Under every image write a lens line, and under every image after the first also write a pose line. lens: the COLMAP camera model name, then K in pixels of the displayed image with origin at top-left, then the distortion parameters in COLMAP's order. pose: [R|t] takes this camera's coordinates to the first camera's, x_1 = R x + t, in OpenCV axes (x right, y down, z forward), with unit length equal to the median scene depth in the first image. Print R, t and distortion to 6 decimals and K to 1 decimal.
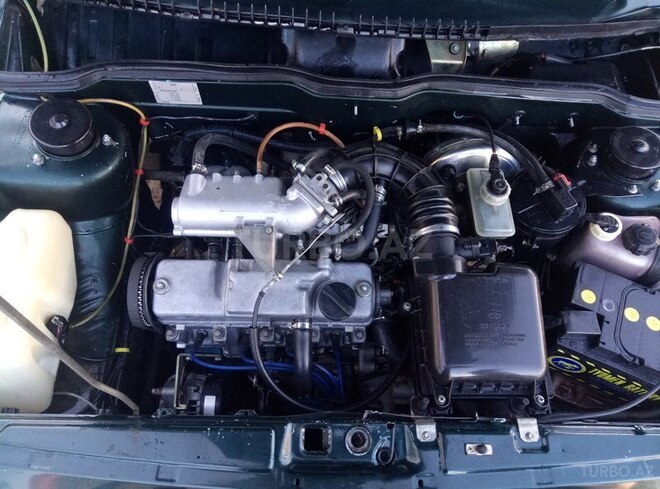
lens RADIAL K [[489.4, 0, 330.0], [0, 489.4, 244.5], [0, 0, 1]] dist [-0.001862, 0.006410]
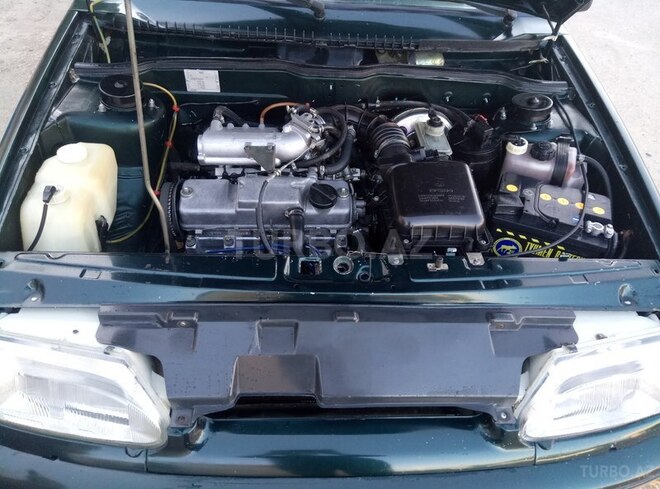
lens RADIAL K [[489.6, 0, 330.0], [0, 489.6, 244.5], [0, 0, 1]] dist [0.027380, -0.032163]
pose [[0.998671, -0.032126, 0.040303, -0.022597], [0.043936, 0.939459, -0.339834, 0.661434], [-0.026946, 0.341153, 0.939621, -0.181286]]
